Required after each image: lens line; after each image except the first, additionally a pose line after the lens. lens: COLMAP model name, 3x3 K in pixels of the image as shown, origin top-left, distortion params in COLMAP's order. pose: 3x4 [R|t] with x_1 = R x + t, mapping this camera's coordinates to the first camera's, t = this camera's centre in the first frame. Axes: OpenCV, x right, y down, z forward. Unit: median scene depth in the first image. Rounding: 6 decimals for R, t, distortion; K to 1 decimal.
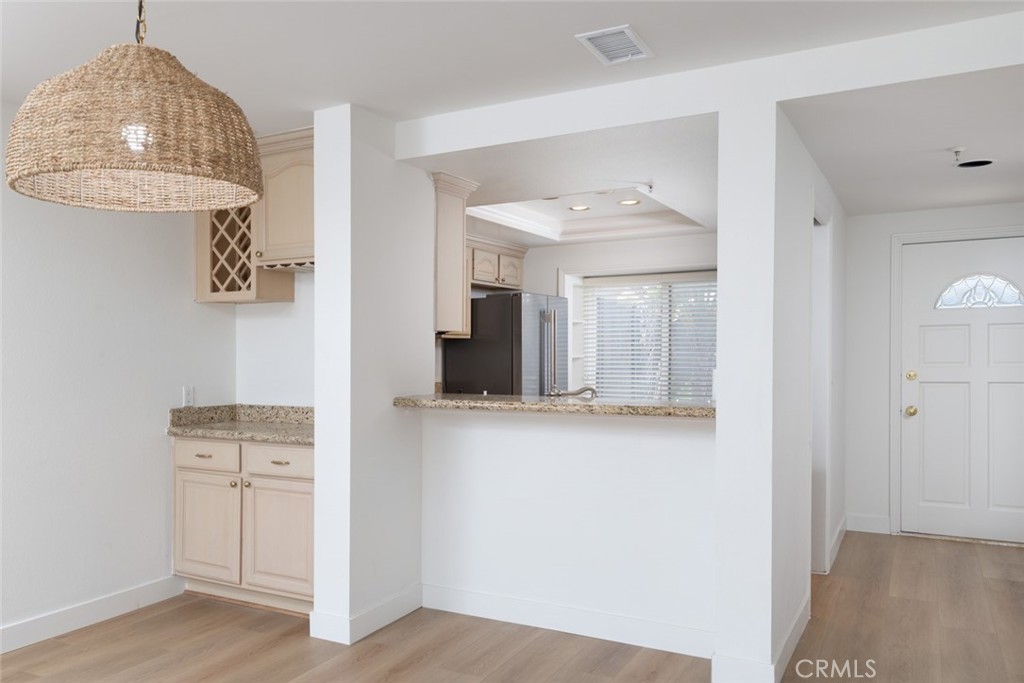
lens RADIAL K [[804.0, 0, 468.6], [0, 804.0, 351.7], [0, 0, 1]] dist [0.004334, -0.000122]
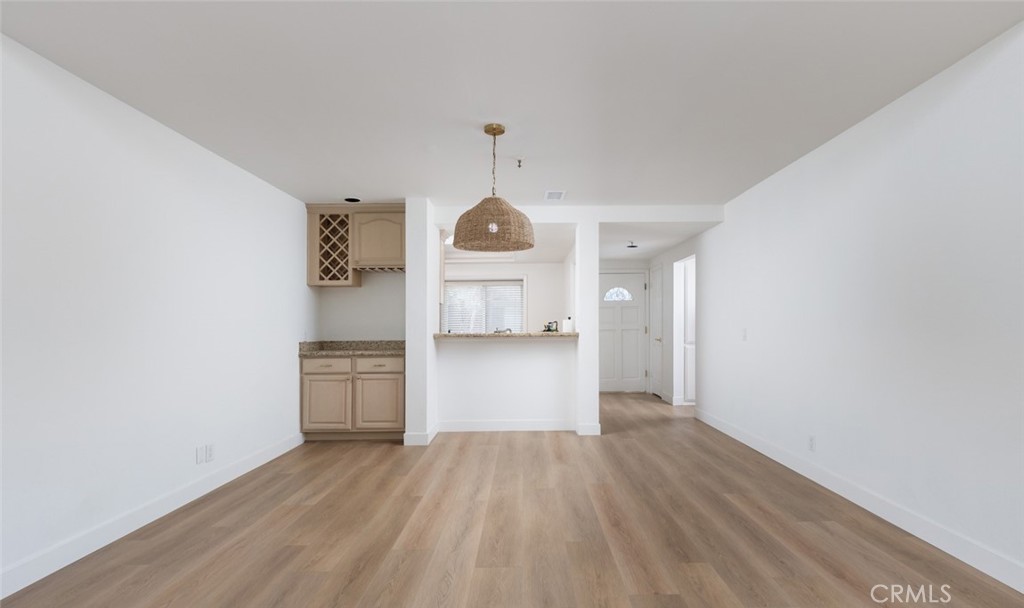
lens RADIAL K [[496.6, 0, 536.9], [0, 496.6, 319.4], [0, 0, 1]] dist [-0.002563, -0.000156]
pose [[0.854392, 0.006446, 0.519588, -0.510681], [0.003840, 0.999817, -0.018718, 0.043027], [-0.519614, 0.017988, 0.854212, -0.263106]]
